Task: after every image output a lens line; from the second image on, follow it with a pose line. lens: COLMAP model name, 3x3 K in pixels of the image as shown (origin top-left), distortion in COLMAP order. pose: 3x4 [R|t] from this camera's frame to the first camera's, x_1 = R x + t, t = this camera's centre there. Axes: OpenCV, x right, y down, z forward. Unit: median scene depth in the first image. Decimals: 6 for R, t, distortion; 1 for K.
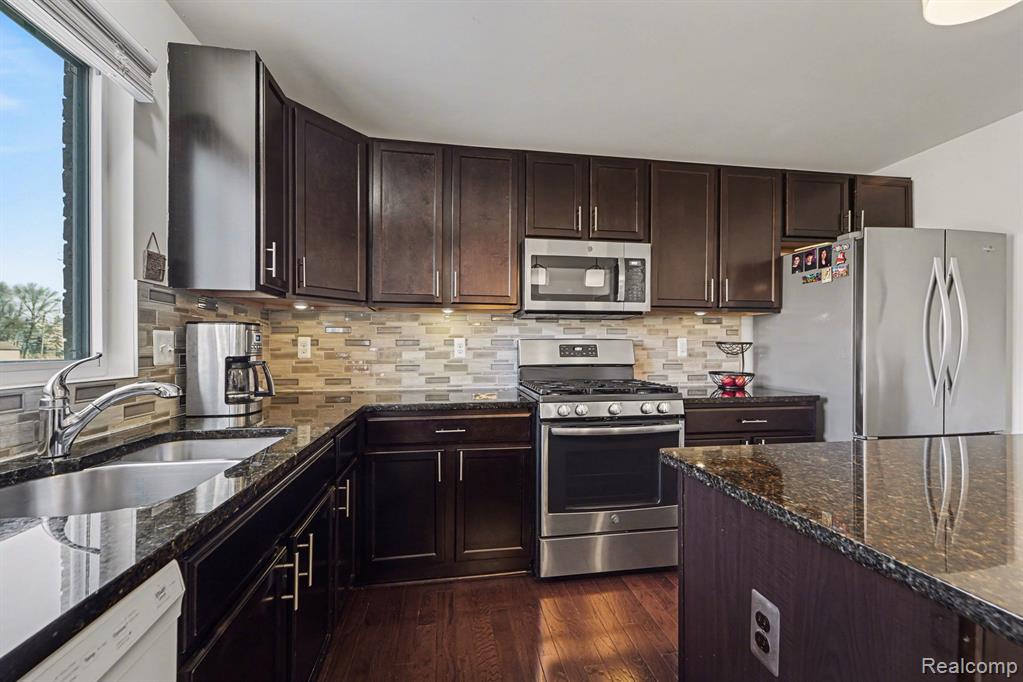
lens RADIAL K [[423.5, 0, 514.0], [0, 423.5, 342.5], [0, 0, 1]] dist [0.014288, 0.000187]
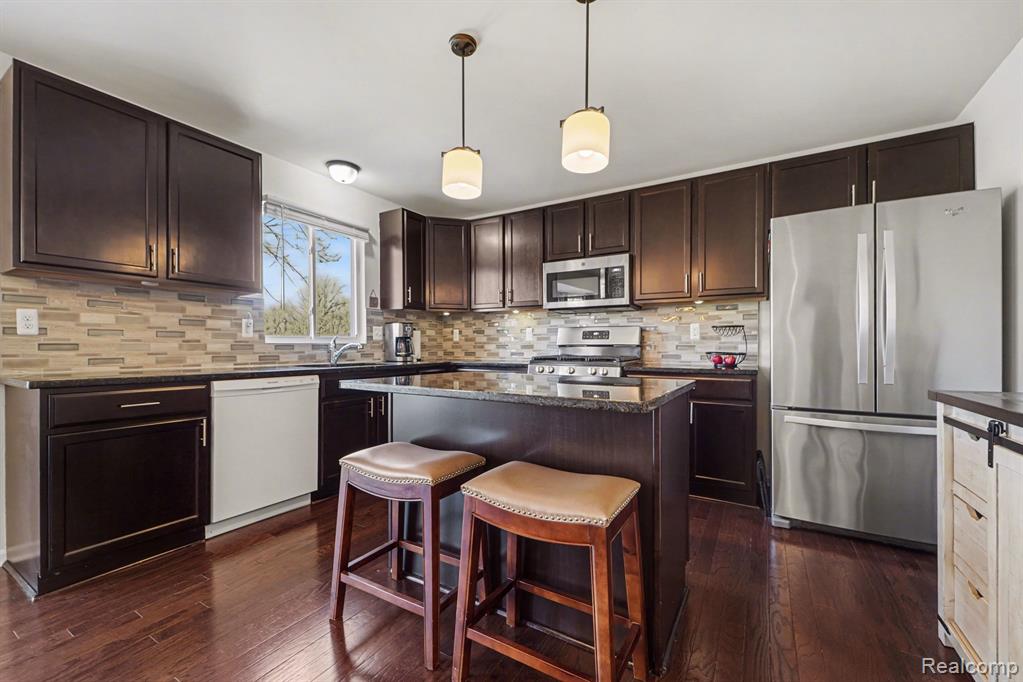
lens RADIAL K [[423.5, 0, 506.9], [0, 423.5, 342.2], [0, 0, 1]] dist [0.014288, 0.000187]
pose [[0.759062, -0.003566, -0.651009, 0.896028], [0.006952, 0.999972, 0.002629, 0.039958], [0.650982, -0.006521, 0.759065, -0.266403]]
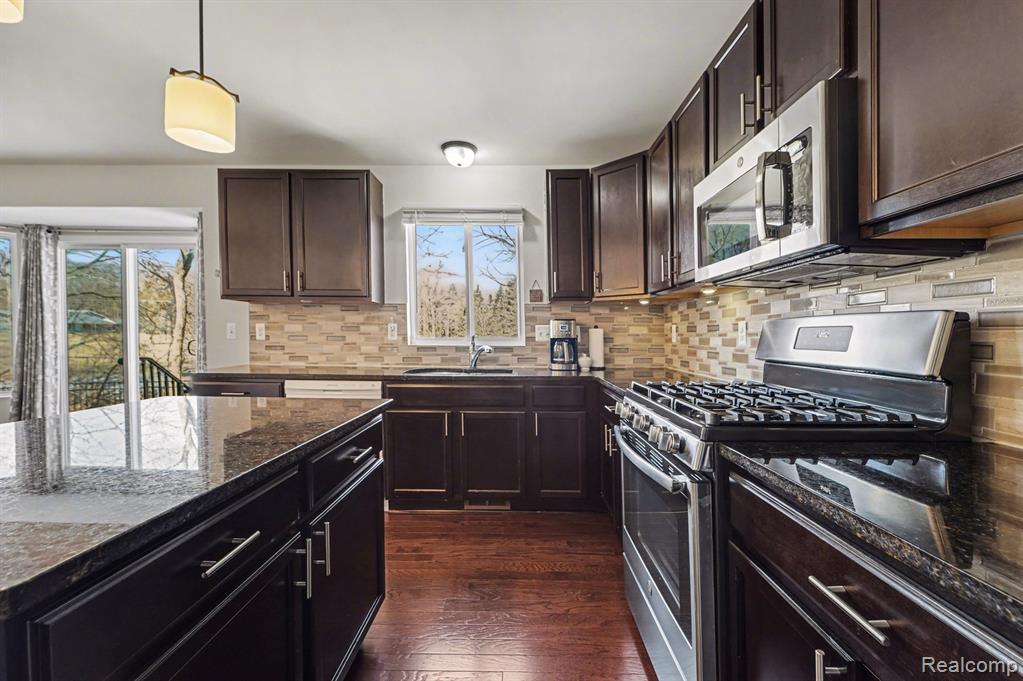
lens RADIAL K [[423.5, 0, 517.7], [0, 423.5, 340.2], [0, 0, 1]] dist [0.014288, 0.000187]
pose [[-0.172210, 0.011570, -0.984992, 0.786751], [0.008743, 0.999910, 0.010216, 0.014446], [0.985022, -0.006852, -0.172295, 0.783181]]
